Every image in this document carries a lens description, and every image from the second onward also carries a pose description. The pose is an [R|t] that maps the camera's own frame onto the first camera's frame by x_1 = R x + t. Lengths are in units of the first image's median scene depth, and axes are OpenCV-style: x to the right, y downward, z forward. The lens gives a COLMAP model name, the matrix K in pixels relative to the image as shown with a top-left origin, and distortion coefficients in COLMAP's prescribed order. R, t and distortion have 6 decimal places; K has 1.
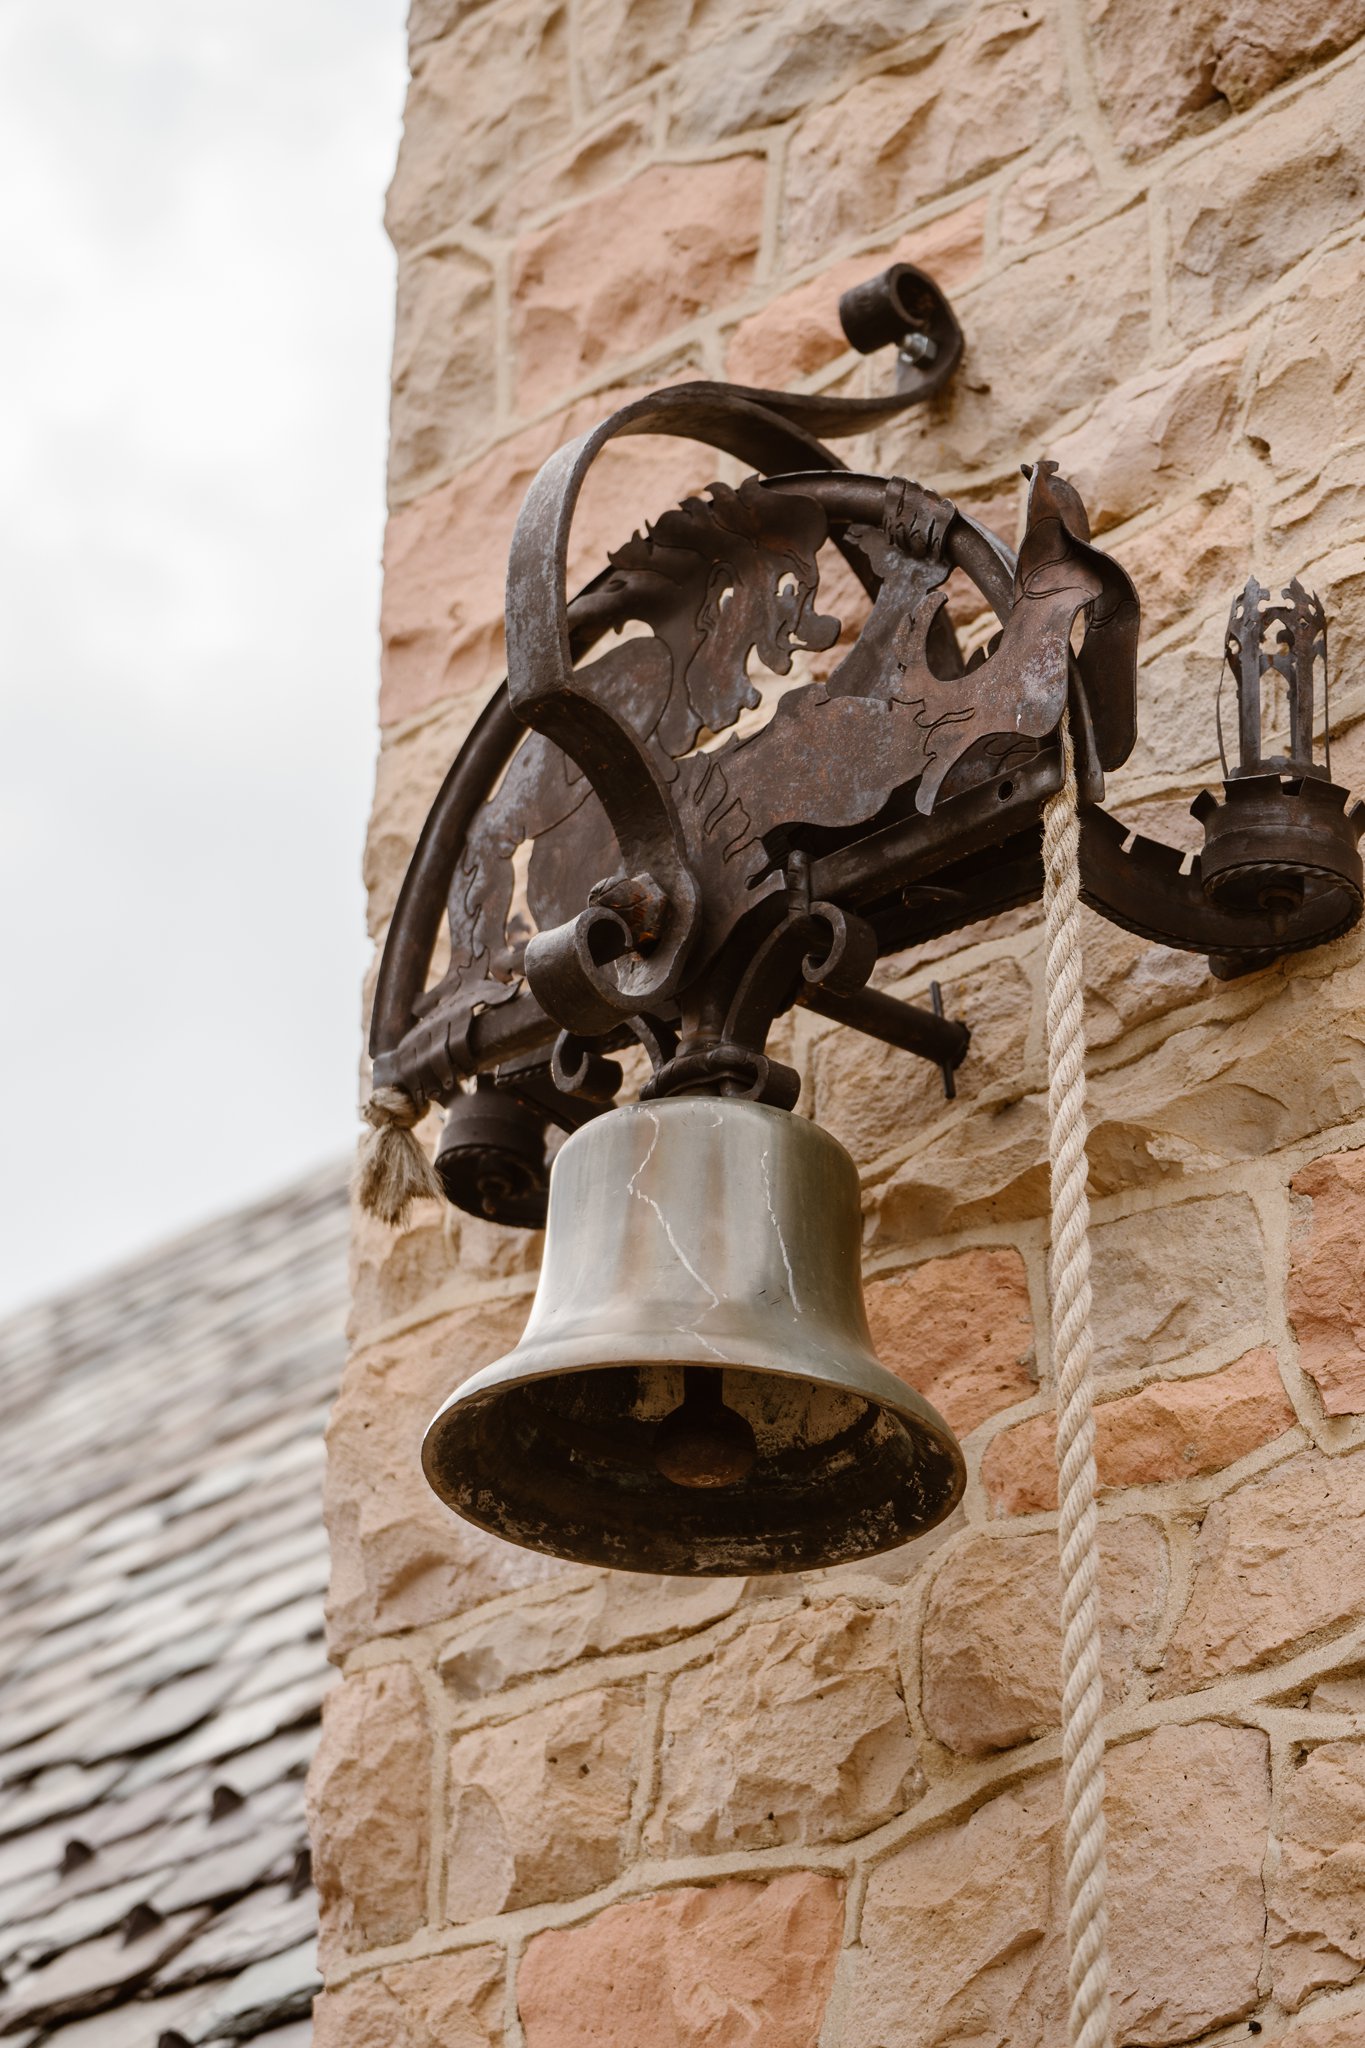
lens RADIAL K [[5301.7, 0, 682.1], [0, 5301.7, 1024.8], [0, 0, 1]] dist [0.023524, 0.000000]
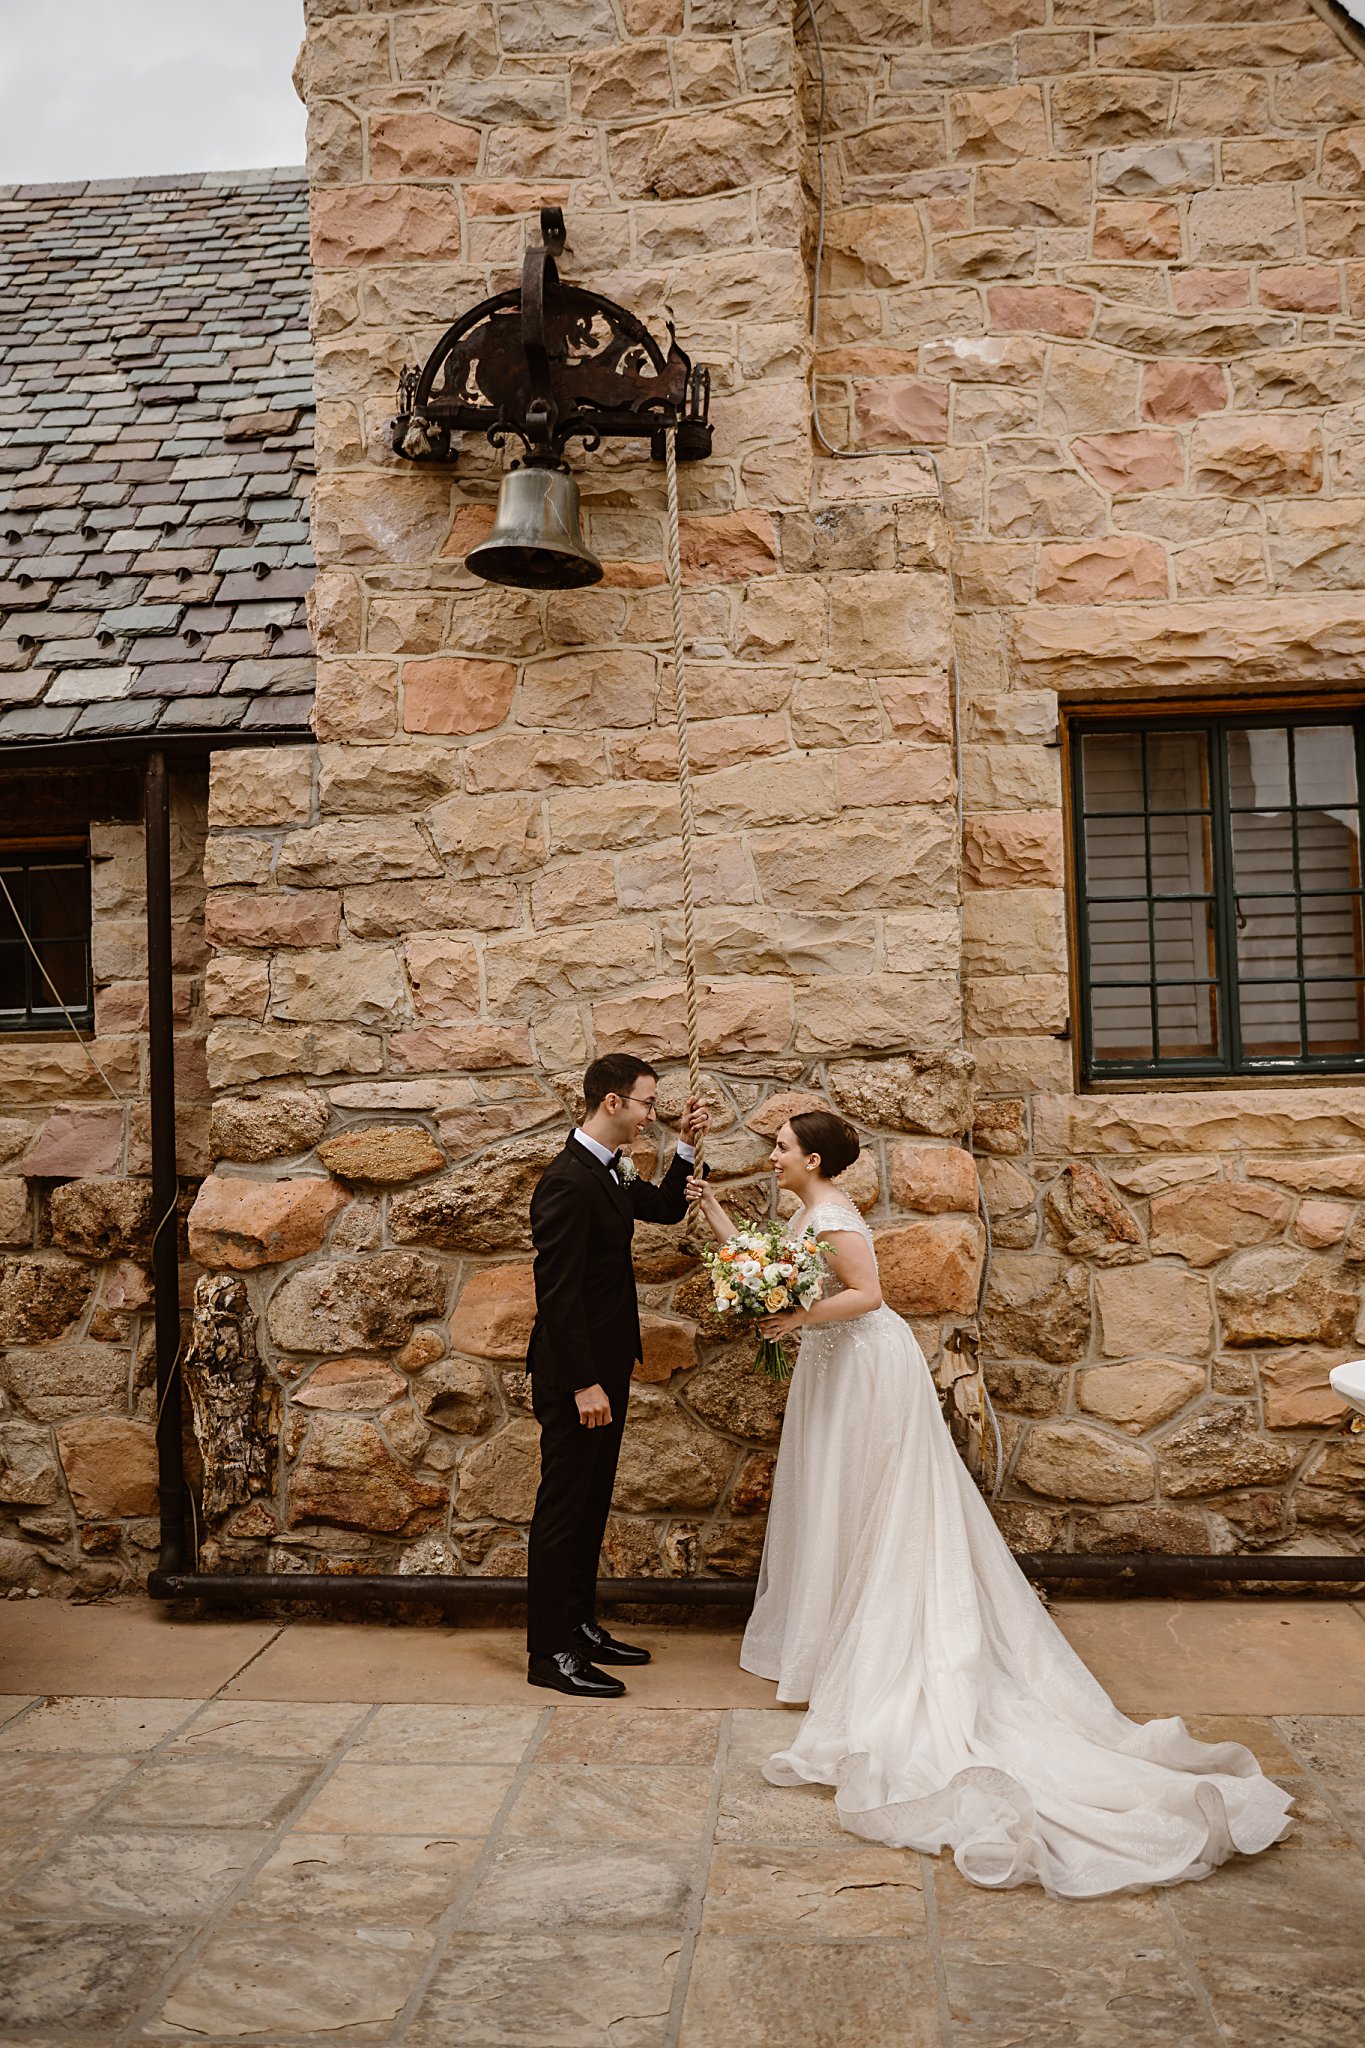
lens RADIAL K [[1801.4, 0, 682.2], [0, 1801.4, 1022.6], [0, 0, 1]] dist [-0.016795, -0.002859]
pose [[0.743018, 0.002044, 0.669268, -0.744155], [-0.282421, 0.907557, 0.310771, -0.047977], [-0.606764, -0.419923, 0.674909, -0.086886]]
